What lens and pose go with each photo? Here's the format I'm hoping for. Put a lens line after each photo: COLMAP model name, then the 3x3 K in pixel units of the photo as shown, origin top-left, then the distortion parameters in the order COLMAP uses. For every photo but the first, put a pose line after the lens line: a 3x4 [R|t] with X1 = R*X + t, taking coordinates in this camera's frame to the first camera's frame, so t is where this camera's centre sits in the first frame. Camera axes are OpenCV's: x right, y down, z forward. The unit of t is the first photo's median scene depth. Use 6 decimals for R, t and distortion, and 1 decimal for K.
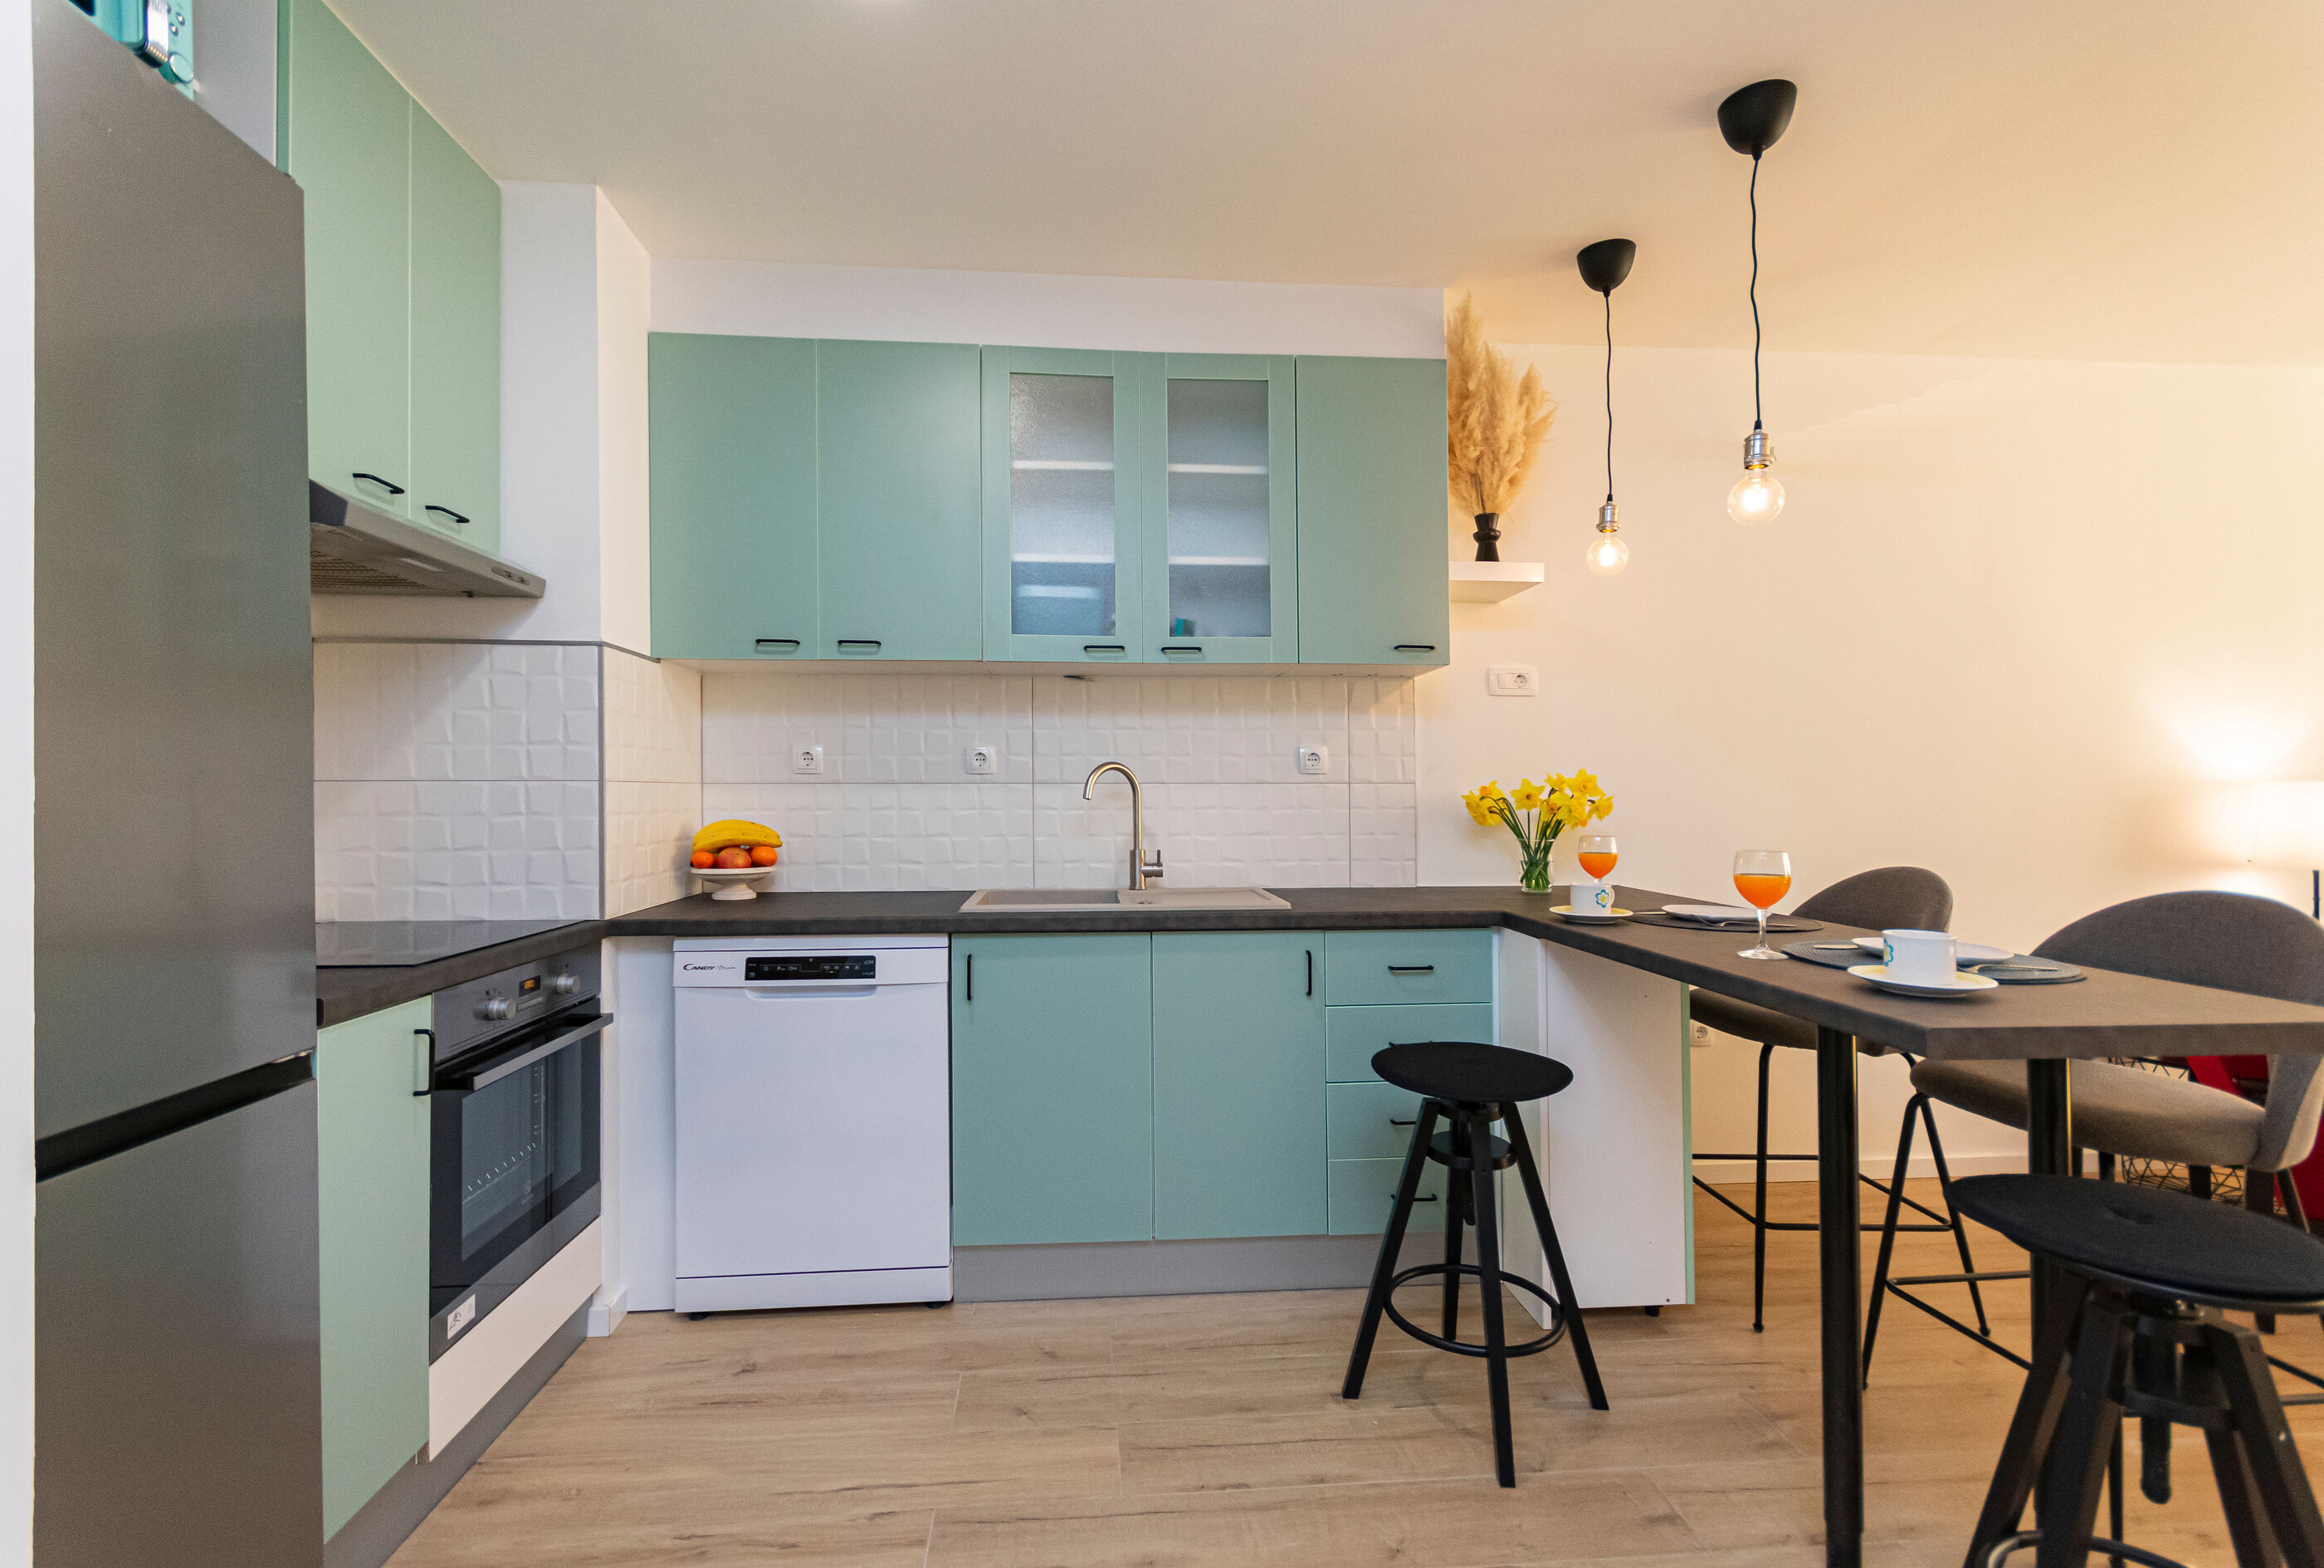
lens RADIAL K [[1038.1, 0, 1162.6], [0, 1038.1, 800.0], [0, 0, 1]] dist [0.014910, 0.000247]
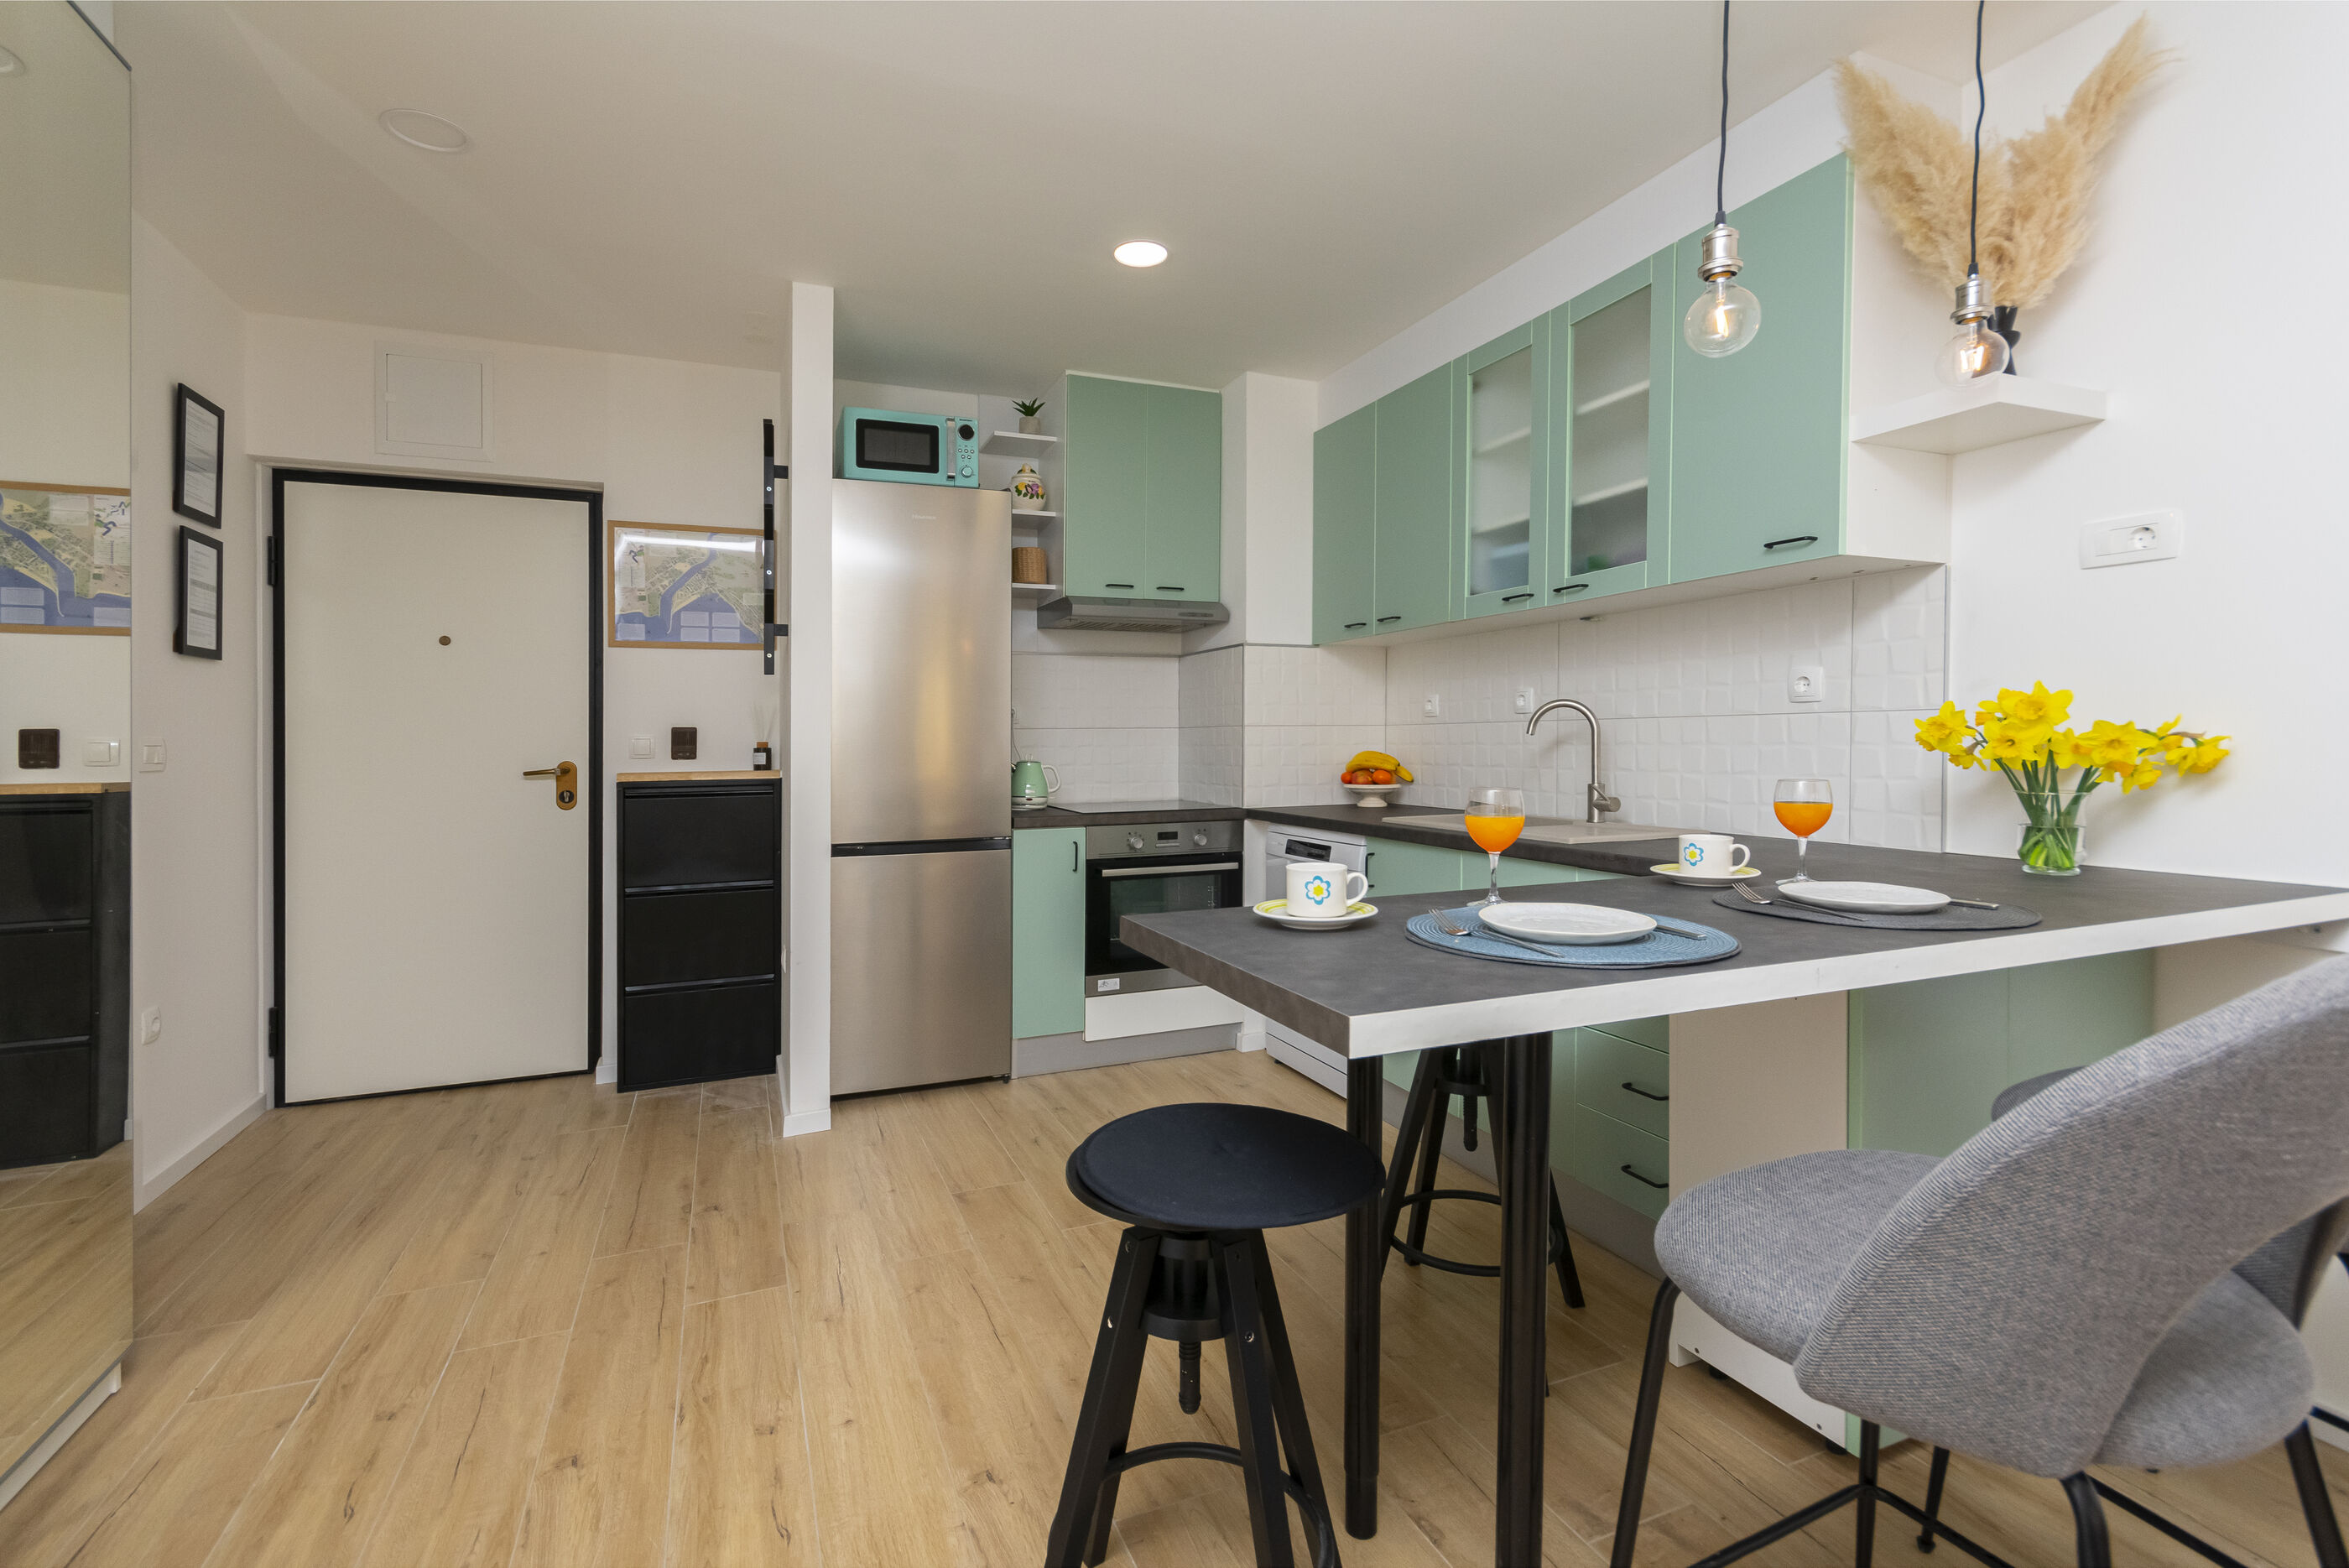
lens RADIAL K [[1051.2, 0, 1177.2], [0, 1051.2, 739.8], [0, 0, 1]] dist [-0.001552, -0.000381]
pose [[0.309095, 0.002006, -0.951029, 0.879959], [0.009056, 0.999946, 0.005052, -0.004761], [0.950988, -0.010174, 0.309060, 0.312243]]
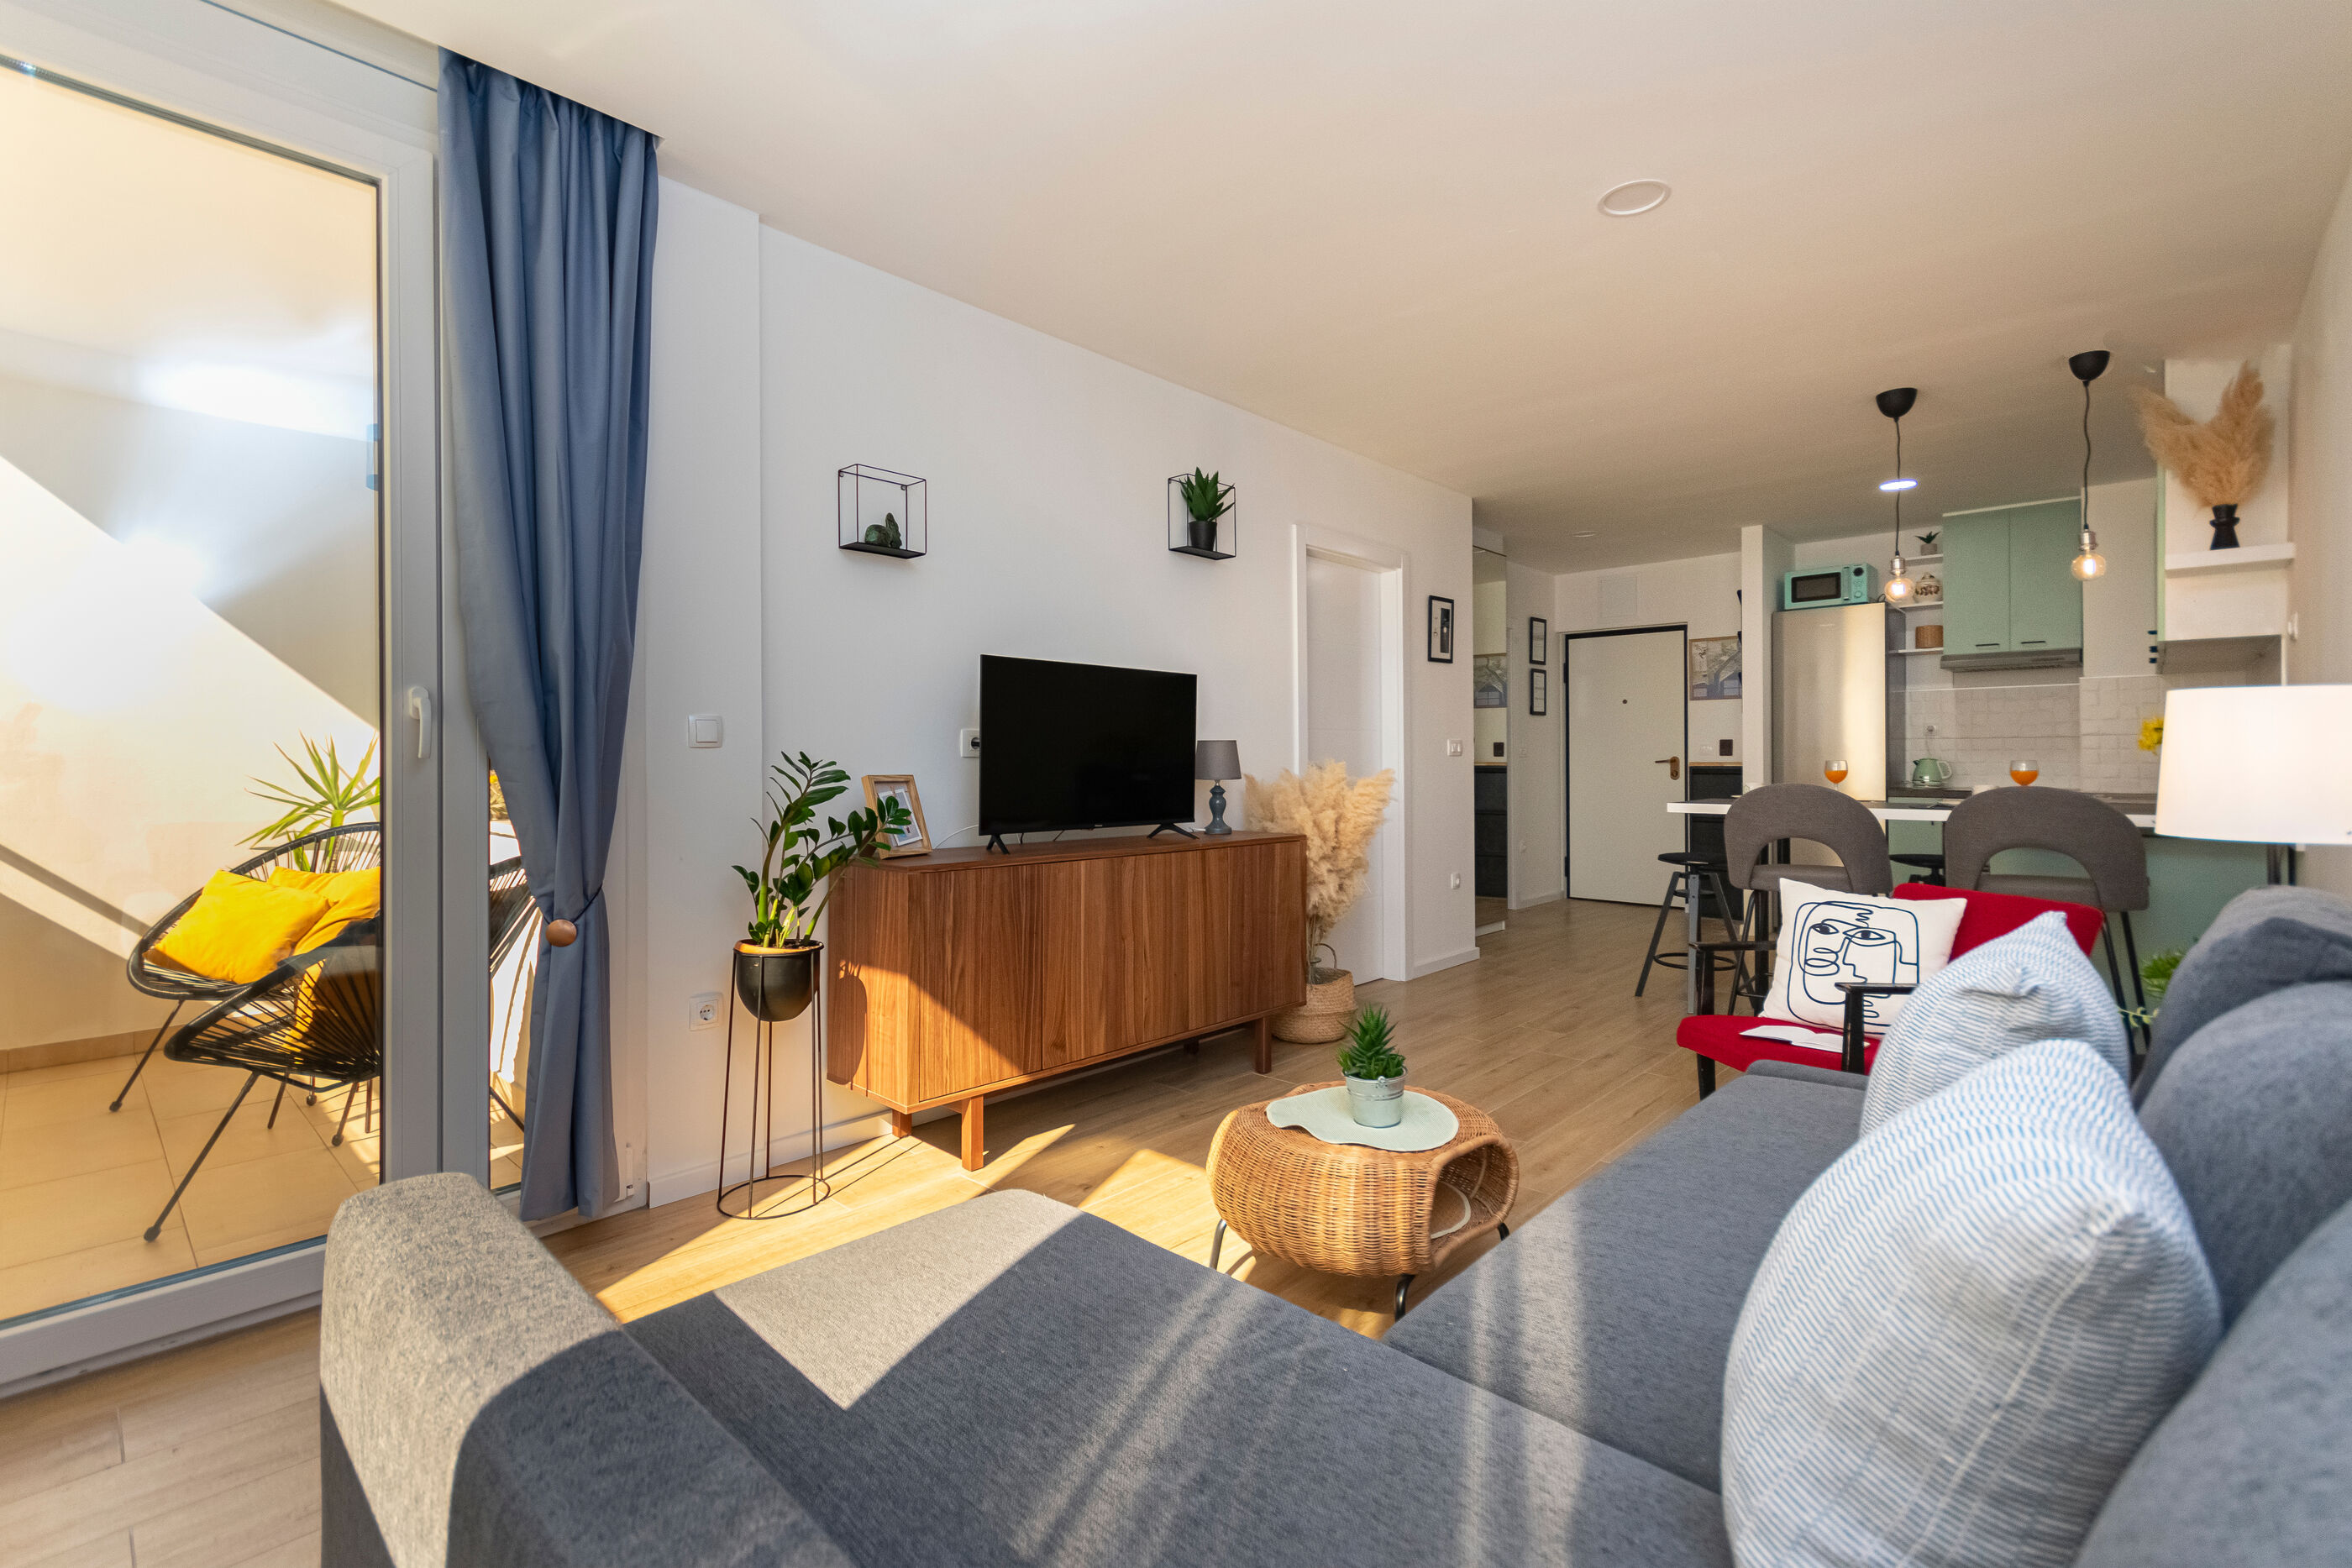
lens RADIAL K [[1052.4, 0, 1177.8], [0, 1052.4, 765.2], [0, 0, 1]] dist [-0.001552, -0.000381]
pose [[-0.748536, 0.012593, -0.662975, 2.125159], [0.008451, 0.999920, 0.009452, 0.007669], [0.663041, 0.001473, -0.748582, 1.146945]]
